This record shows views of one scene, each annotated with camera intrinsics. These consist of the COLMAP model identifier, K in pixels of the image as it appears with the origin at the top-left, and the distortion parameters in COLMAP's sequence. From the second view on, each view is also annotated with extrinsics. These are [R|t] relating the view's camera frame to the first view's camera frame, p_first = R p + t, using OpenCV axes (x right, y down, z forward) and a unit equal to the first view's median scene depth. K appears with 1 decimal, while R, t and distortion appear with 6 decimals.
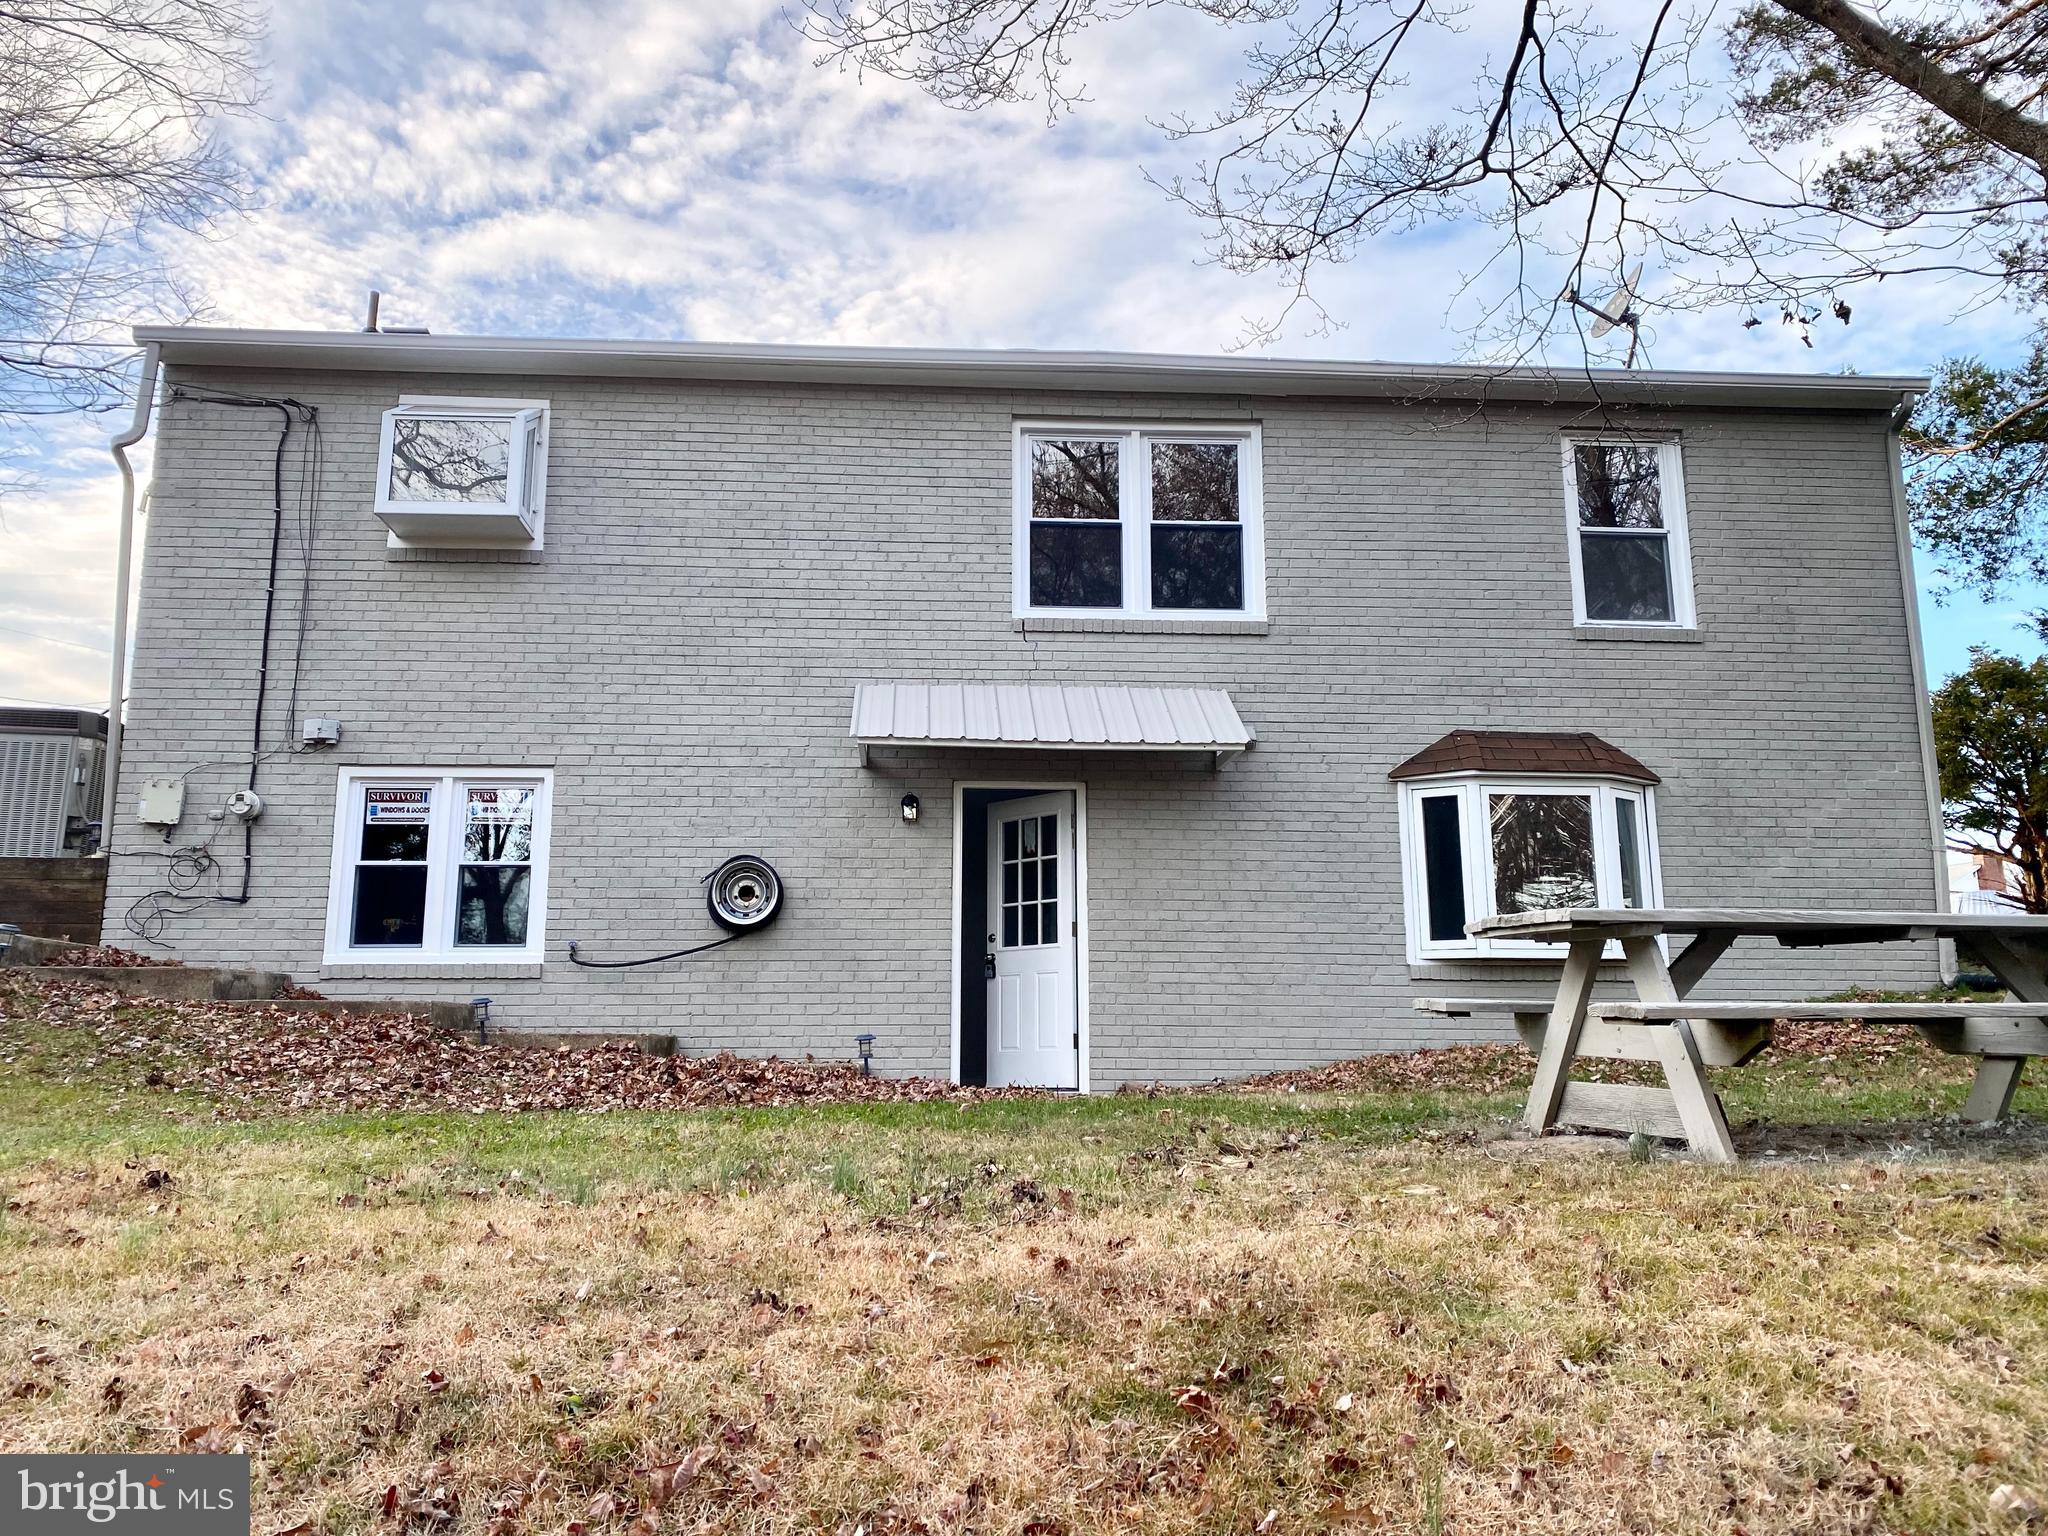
lens RADIAL K [[1590.5, 0, 1024.0], [0, 1590.5, 768.0], [0, 0, 1]] dist [0.078716, -0.135297]
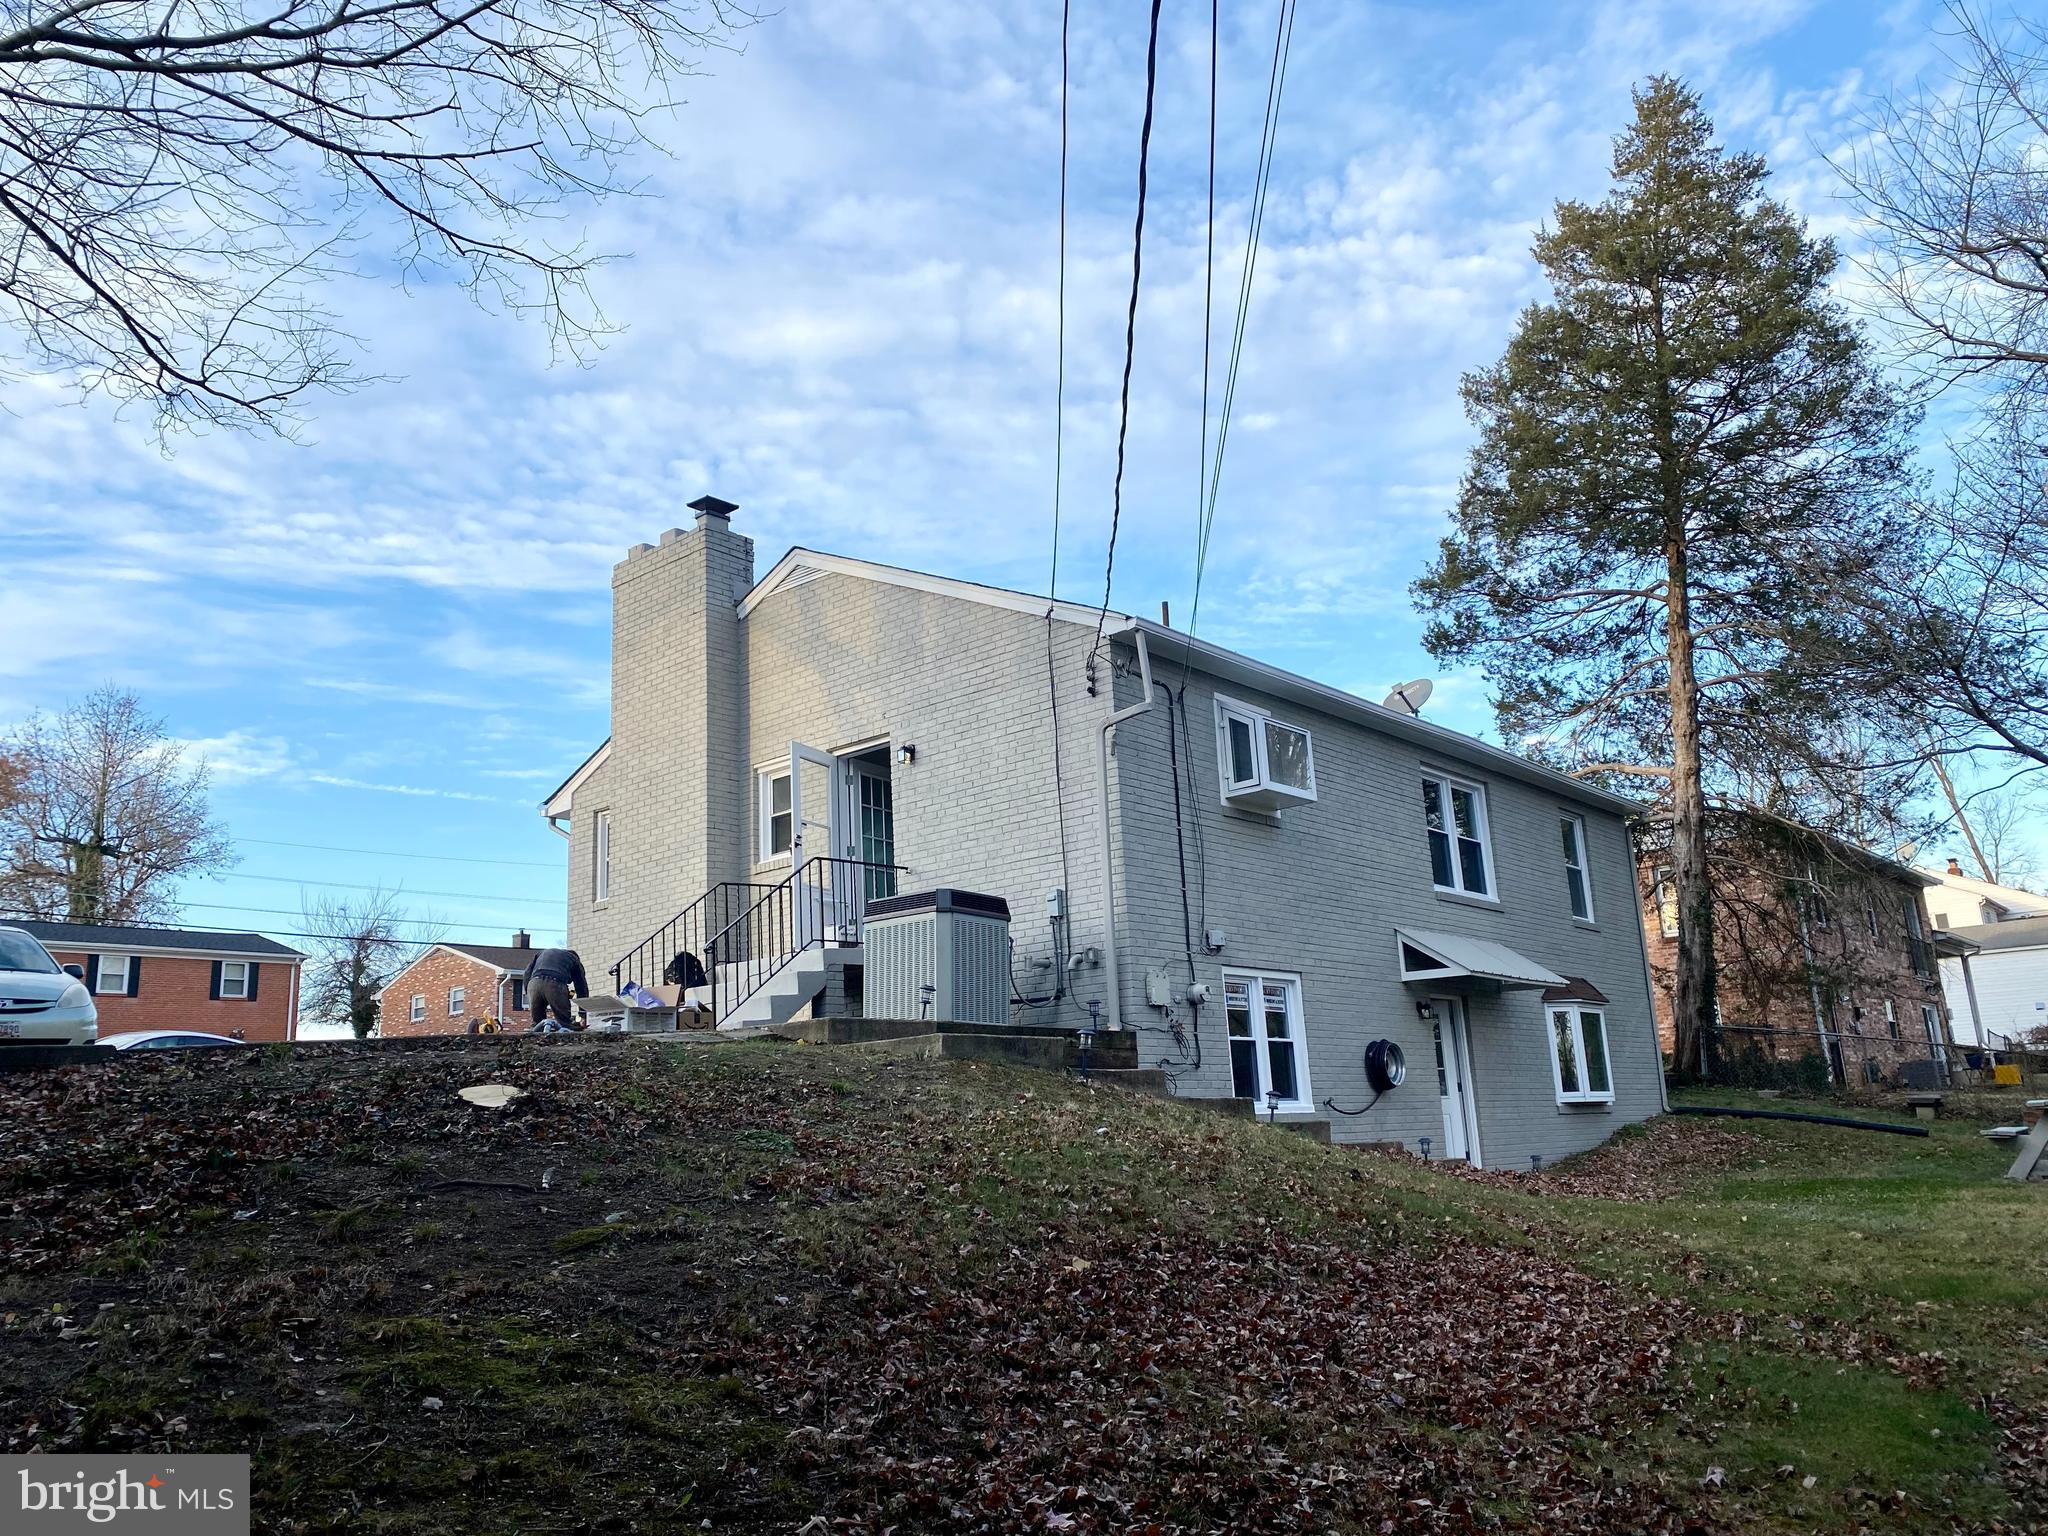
lens RADIAL K [[1590.5, 0, 1024.0], [0, 1590.5, 768.0], [0, 0, 1]] dist [0.078716, -0.135297]
pose [[0.695649, 0.137504, 0.705100, -1.508979], [-0.093094, 0.990489, -0.101312, -0.014691], [-0.712325, 0.004837, 0.701833, 0.165045]]
